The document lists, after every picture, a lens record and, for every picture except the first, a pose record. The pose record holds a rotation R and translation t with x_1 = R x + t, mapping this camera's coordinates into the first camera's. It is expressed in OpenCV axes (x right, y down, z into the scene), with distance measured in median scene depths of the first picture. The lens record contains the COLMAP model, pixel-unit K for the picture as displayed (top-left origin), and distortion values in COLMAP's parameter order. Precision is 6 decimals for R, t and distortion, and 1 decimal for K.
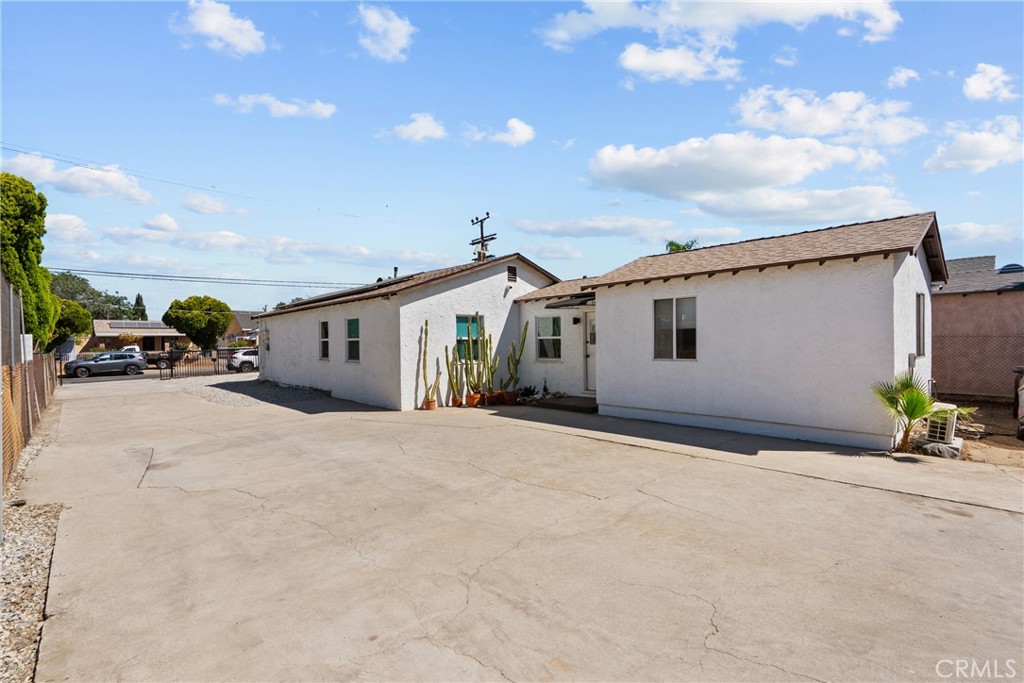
lens RADIAL K [[469.5, 0, 507.4], [0, 469.5, 344.5], [0, 0, 1]] dist [-0.002929, 0.001870]
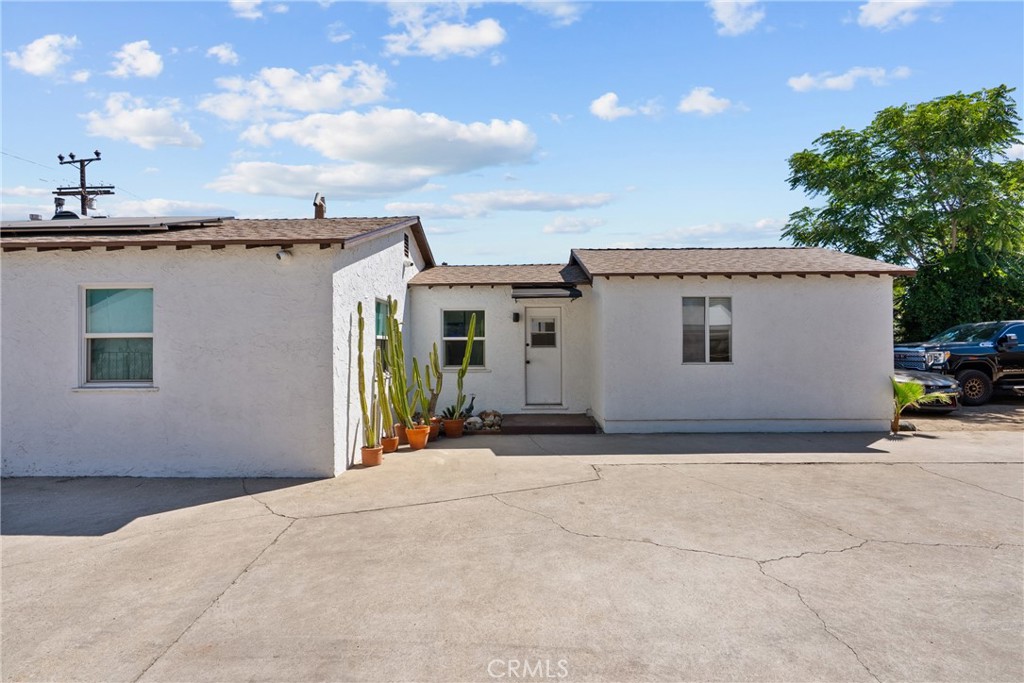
lens RADIAL K [[469.5, 0, 510.7], [0, 469.5, 338.7], [0, 0, 1]] dist [-0.002929, 0.001870]
pose [[0.691122, 0.016312, 0.722554, -0.472257], [0.002627, 0.999682, -0.025081, 0.005323], [-0.722733, 0.019232, 0.690859, 0.517871]]
